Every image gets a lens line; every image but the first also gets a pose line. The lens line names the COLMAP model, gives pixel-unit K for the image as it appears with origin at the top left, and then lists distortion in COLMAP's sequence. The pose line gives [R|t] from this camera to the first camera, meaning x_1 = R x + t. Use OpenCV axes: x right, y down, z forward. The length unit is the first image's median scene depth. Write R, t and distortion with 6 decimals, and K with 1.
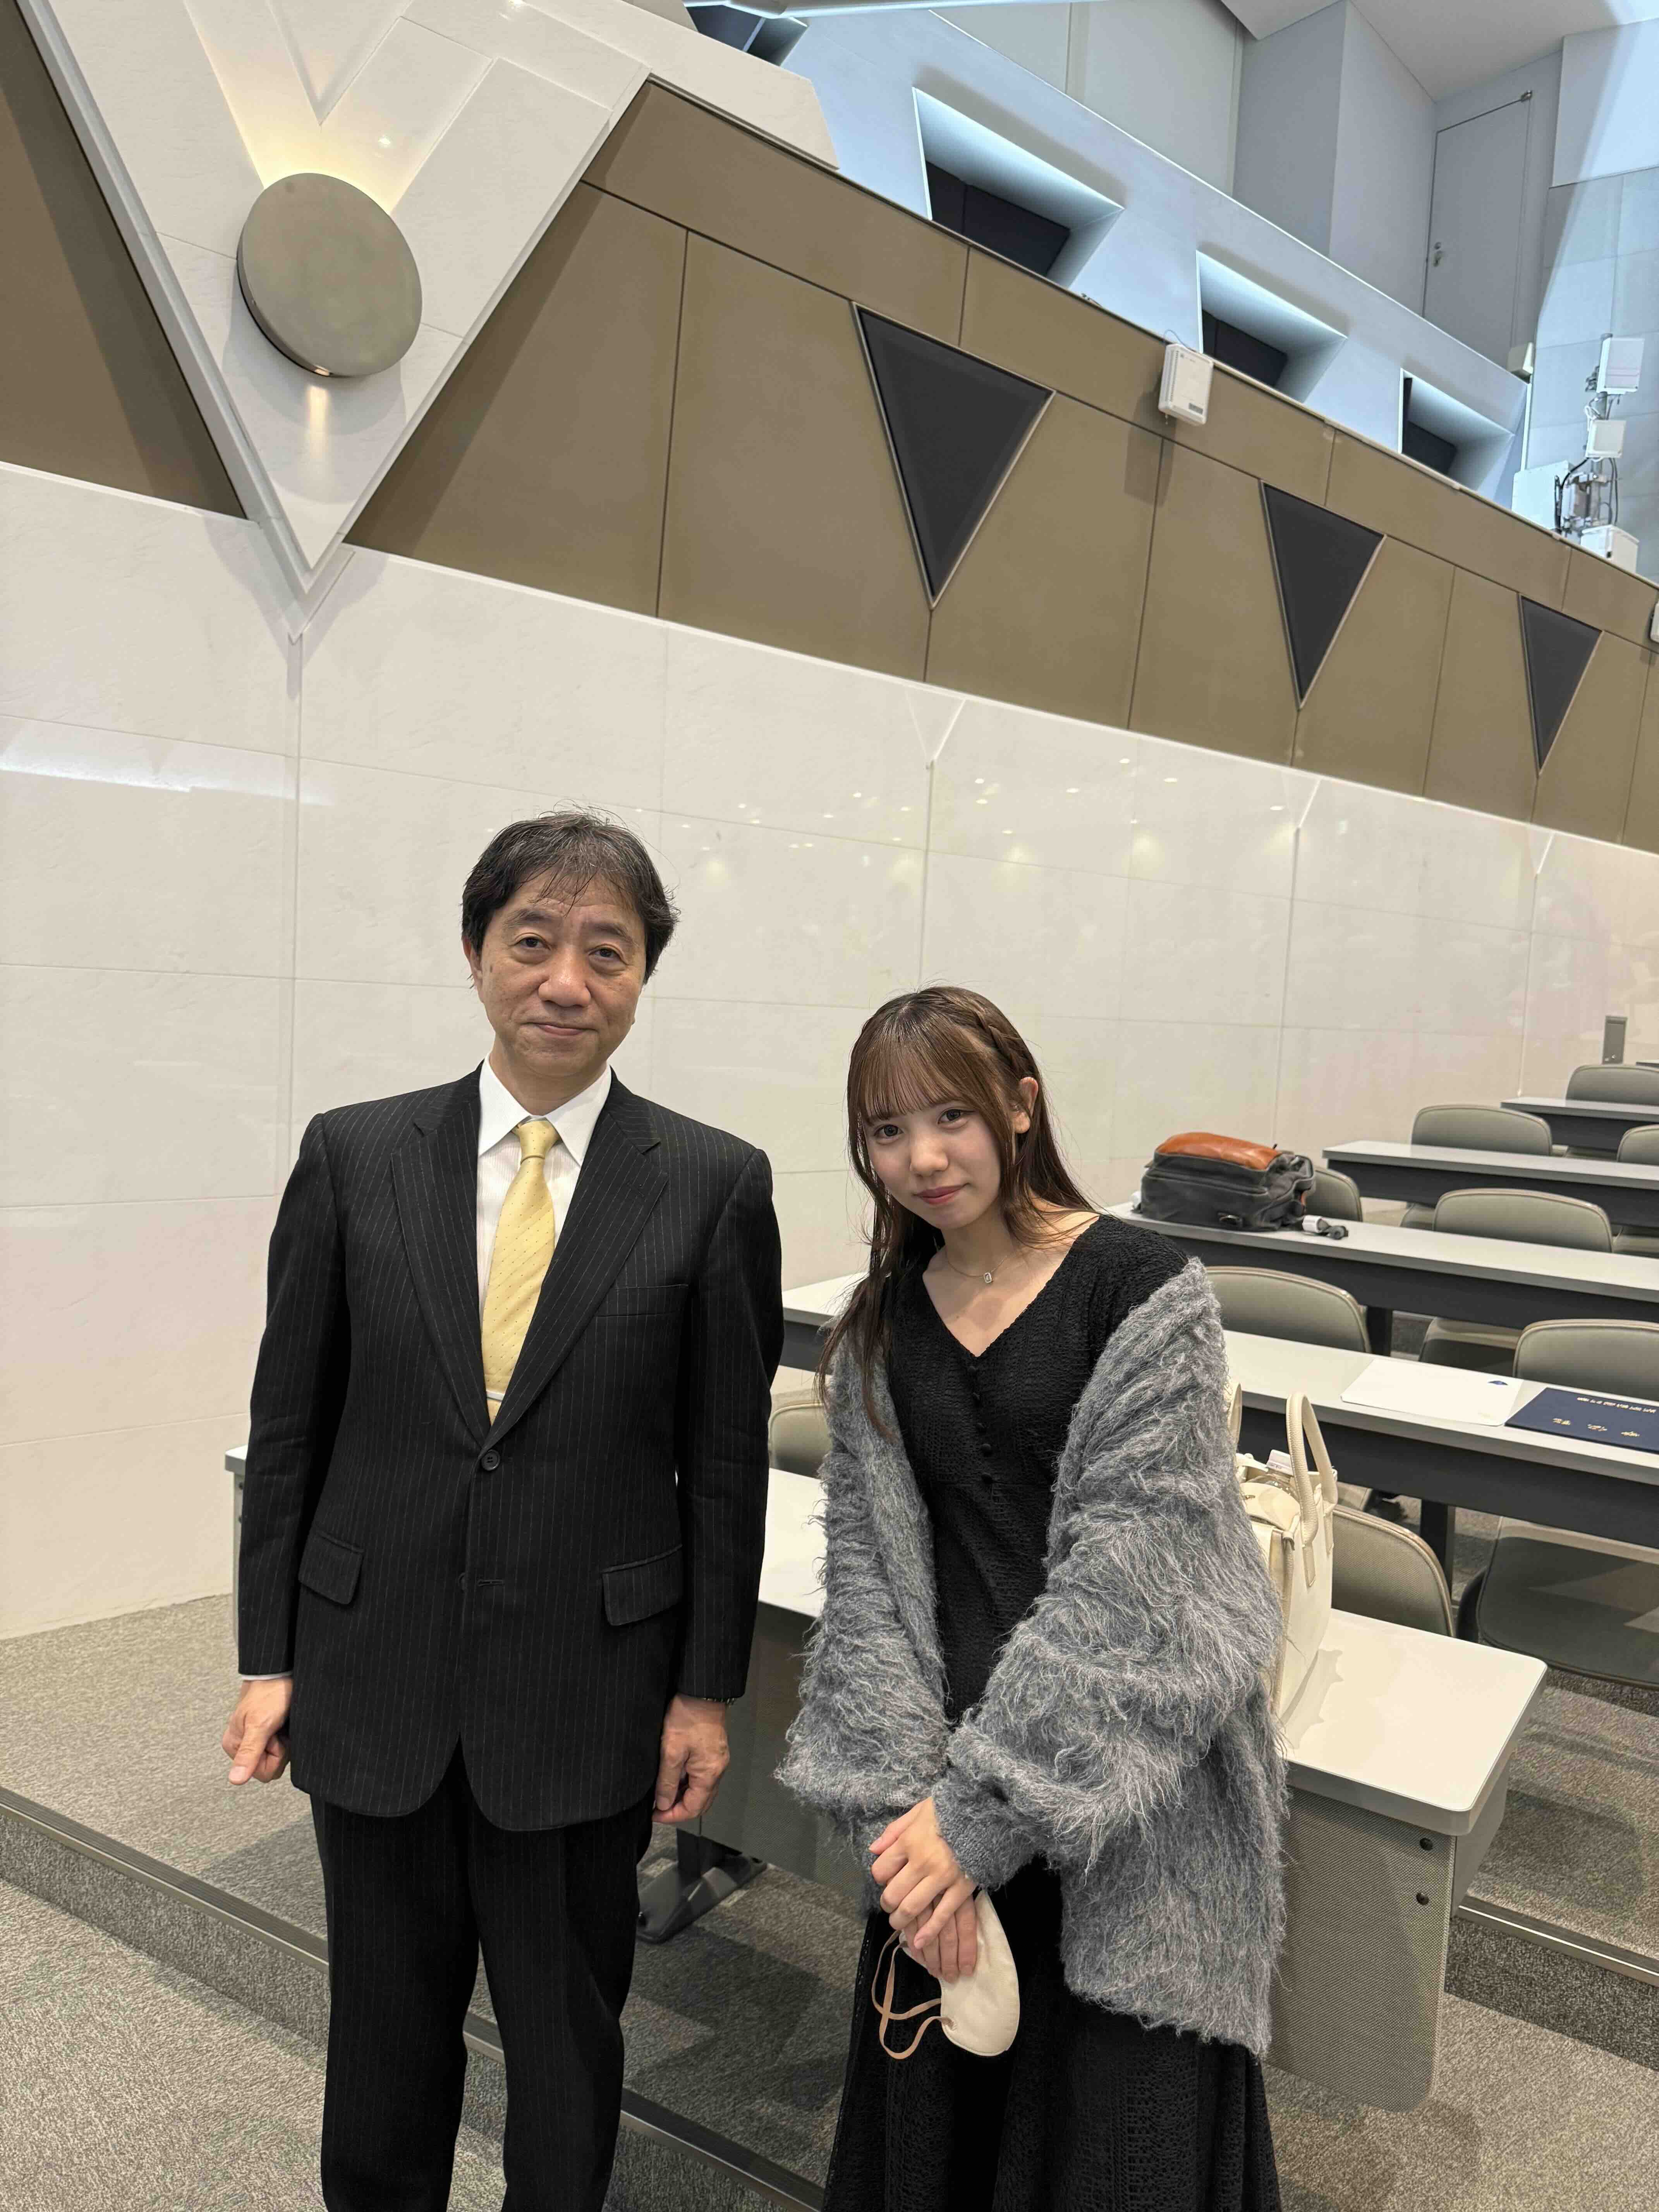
lens RADIAL K [[1535.1, 0, 829.5], [0, 1535.1, 1106.0], [0, 0, 1]] dist [0.072506, -0.110181]
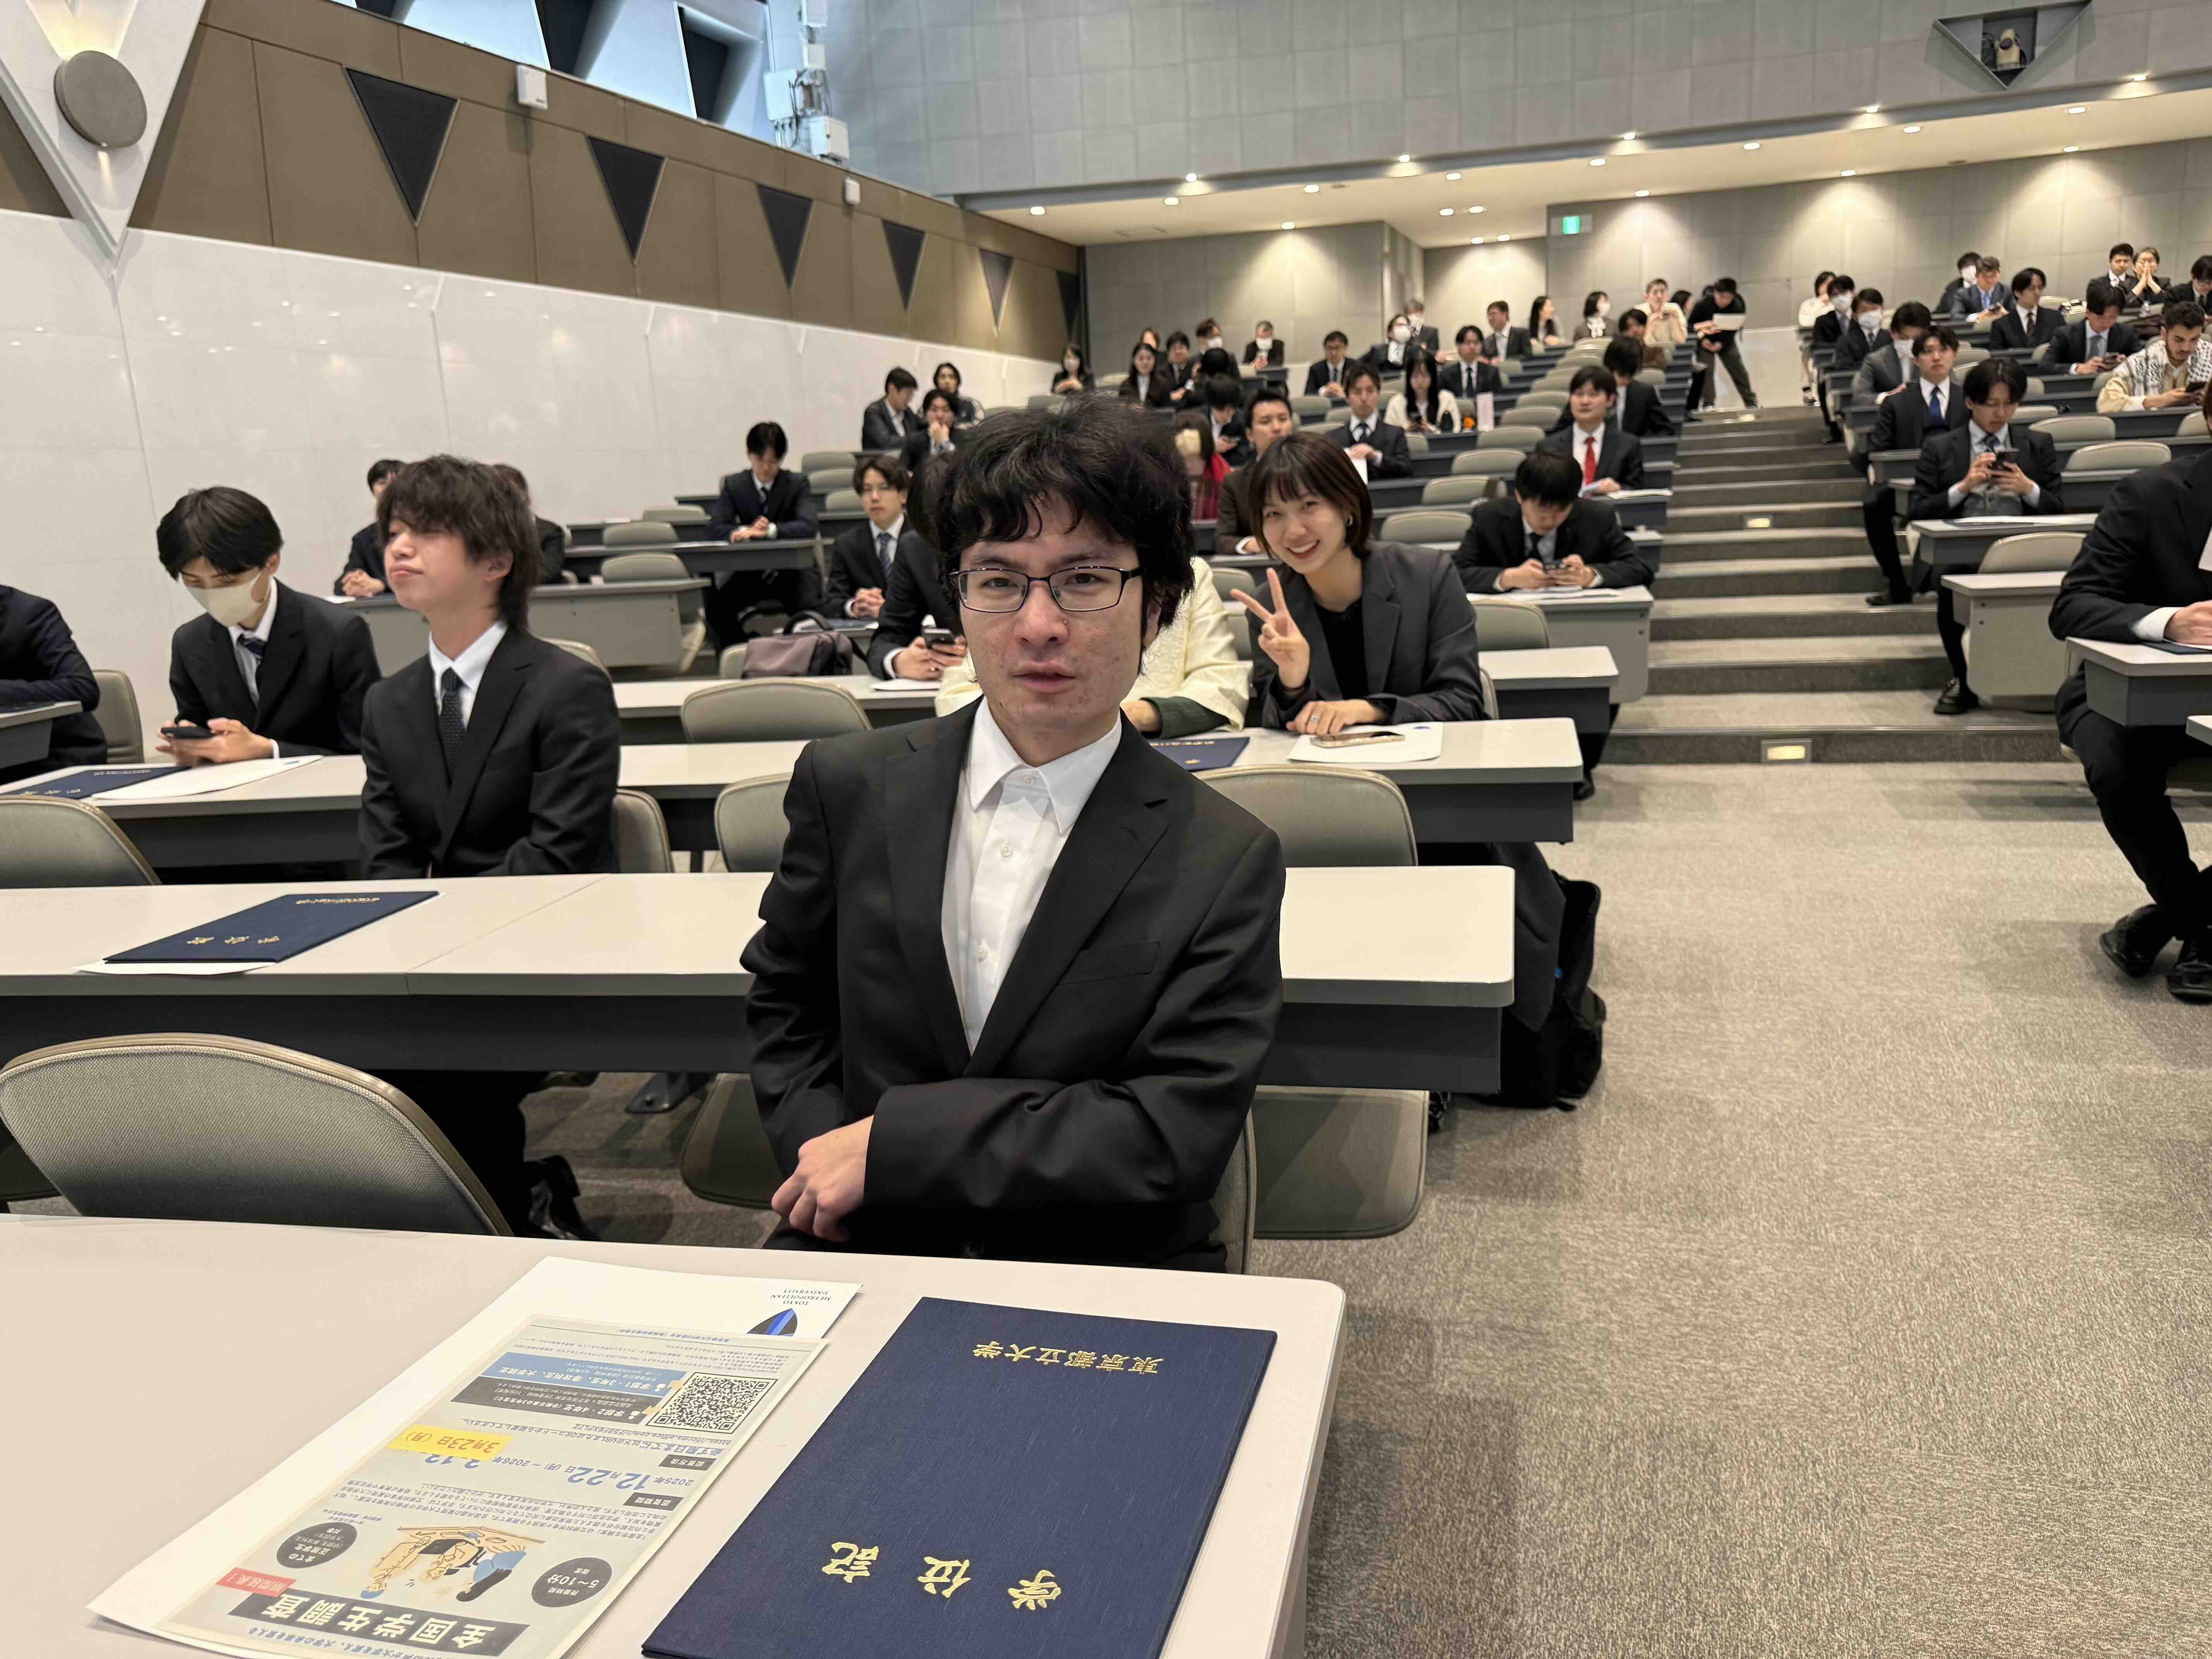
lens RADIAL K [[1528.8, 0, 1106.0], [0, 1528.8, 829.5], [0, 0, 1]] dist [-0.004071, 0.000145]
pose [[0.863322, -0.199145, 0.463699, -0.190460], [0.125159, 0.974631, 0.185553, 0.130827], [-0.488887, -0.102156, 0.866345, -0.957959]]
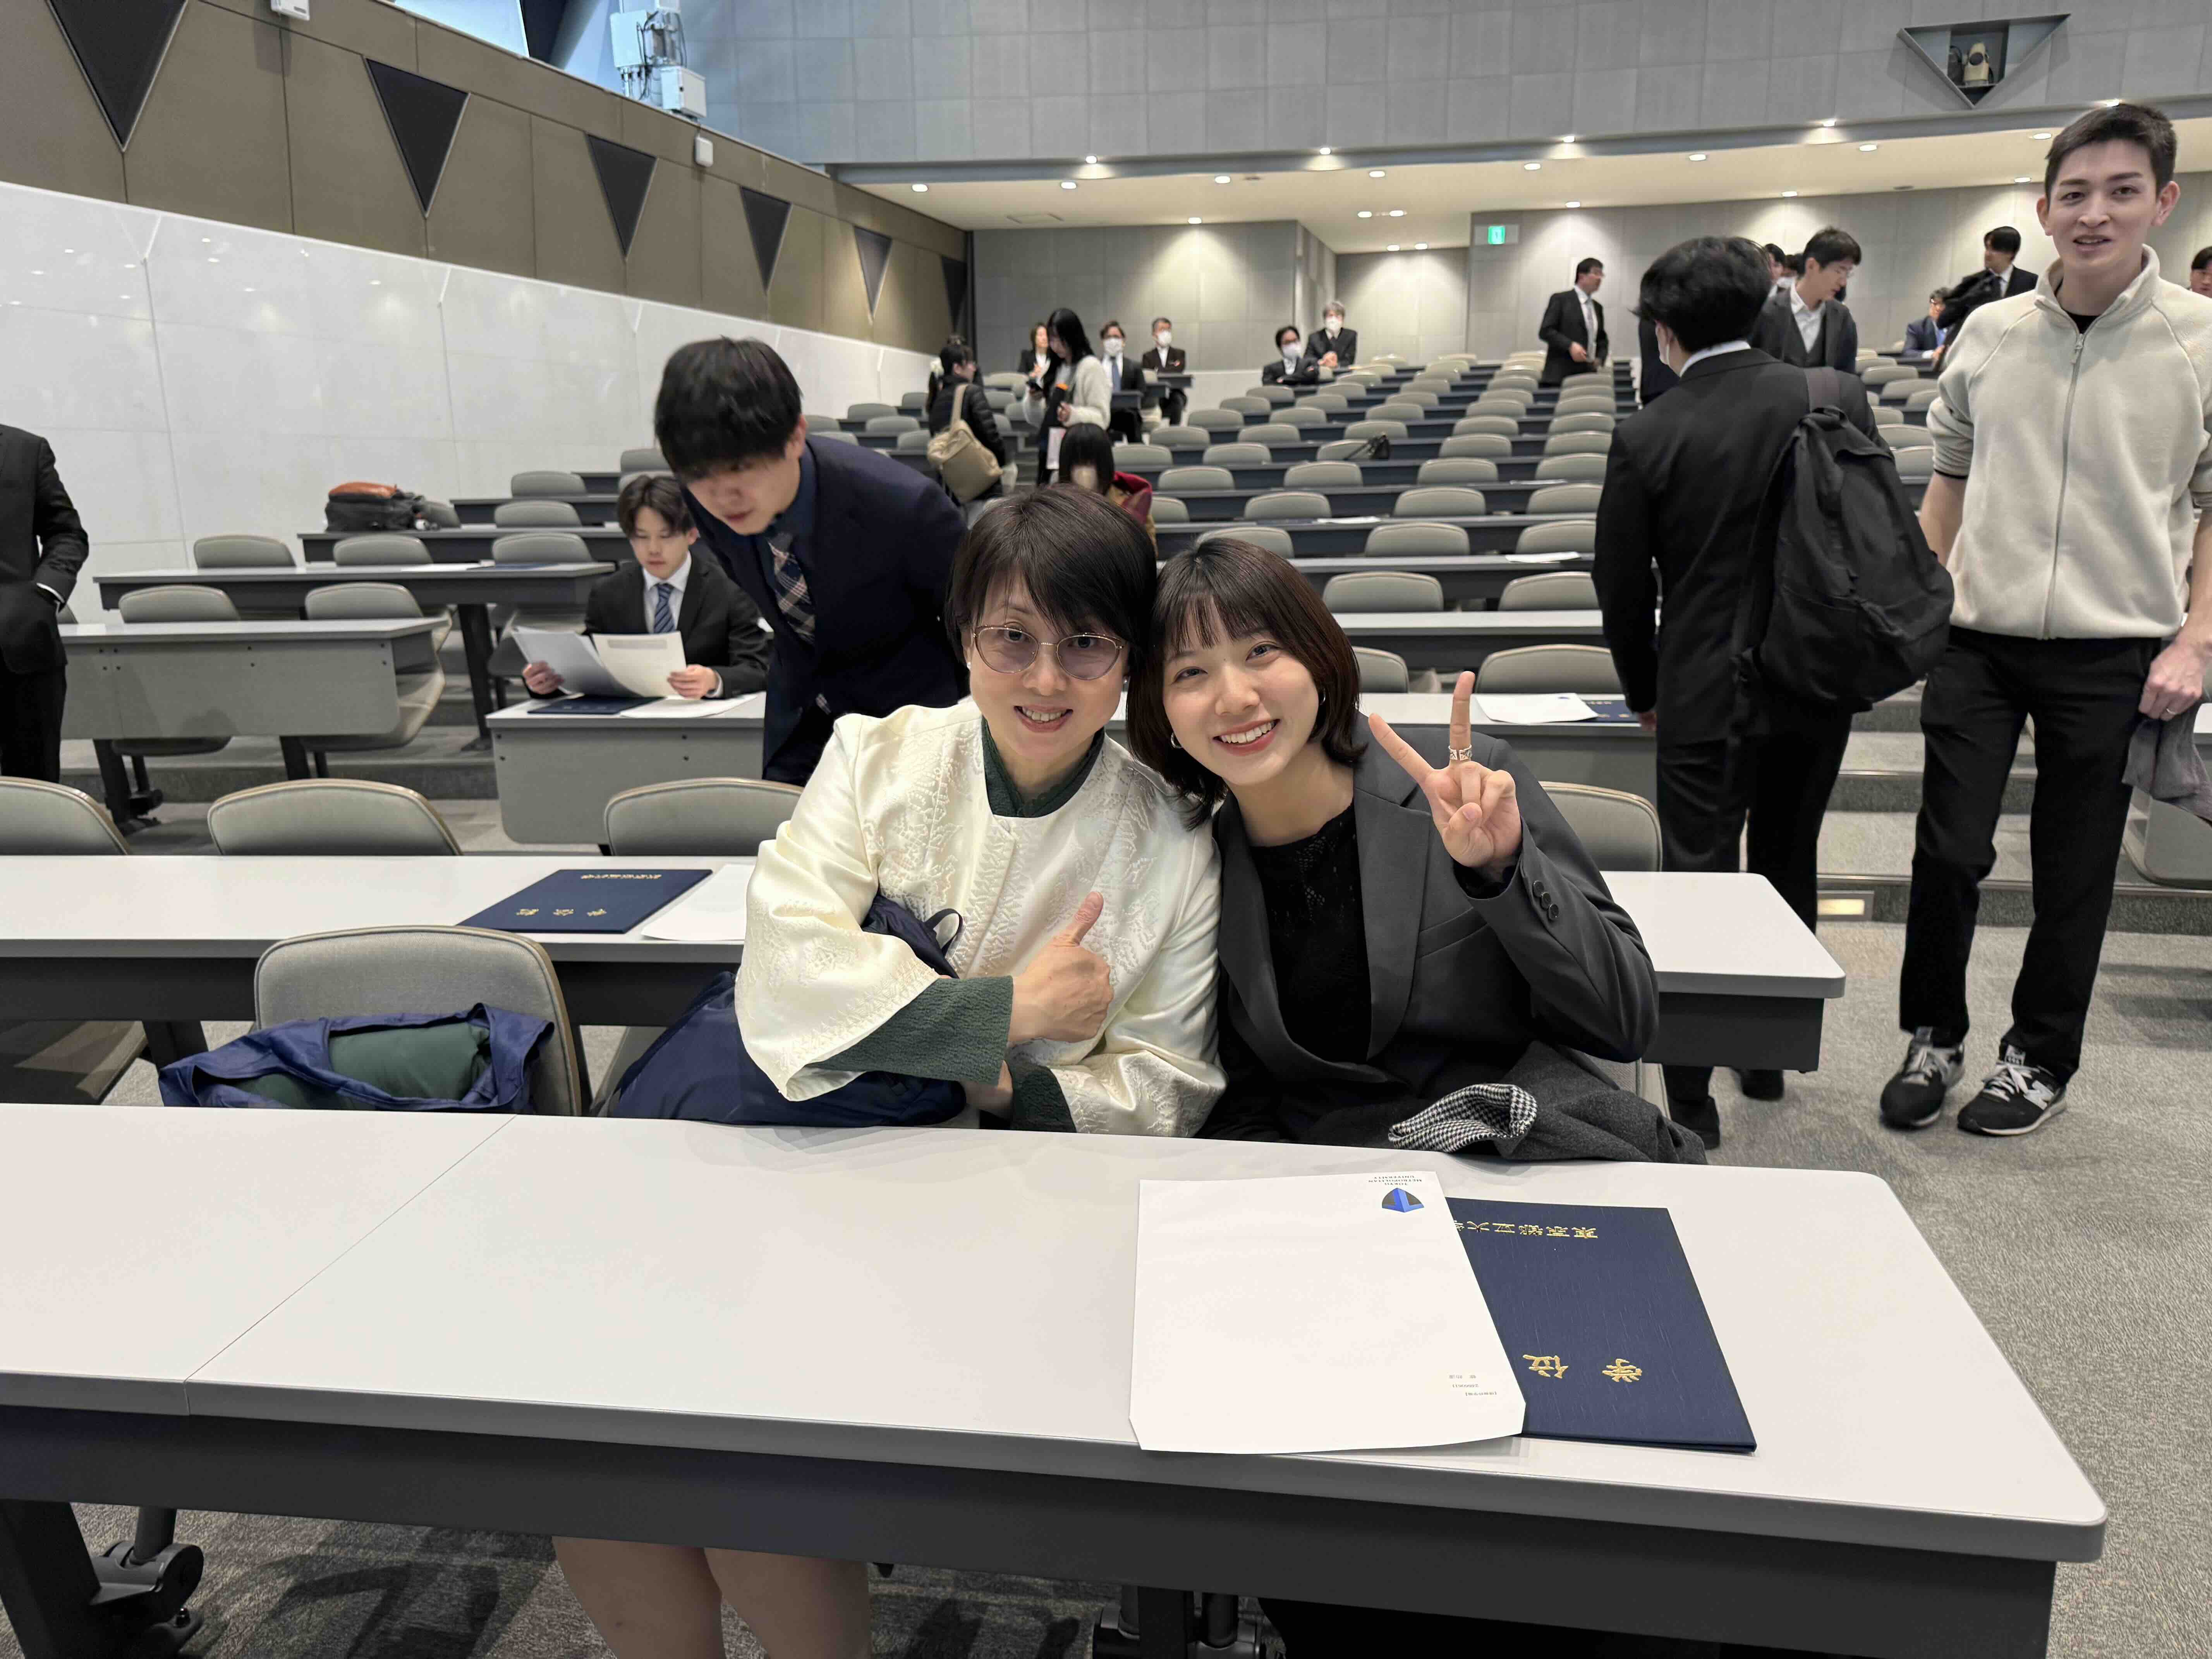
lens RADIAL K [[1548.5, 0, 1106.0], [0, 1548.5, 829.5], [0, 0, 1]] dist [-0.000432, 0.001636]
pose [[0.831740, -0.177417, 0.526052, -0.042009], [0.087829, 0.977679, 0.190867, 0.102515], [-0.548173, -0.112549, 0.828757, -0.747341]]
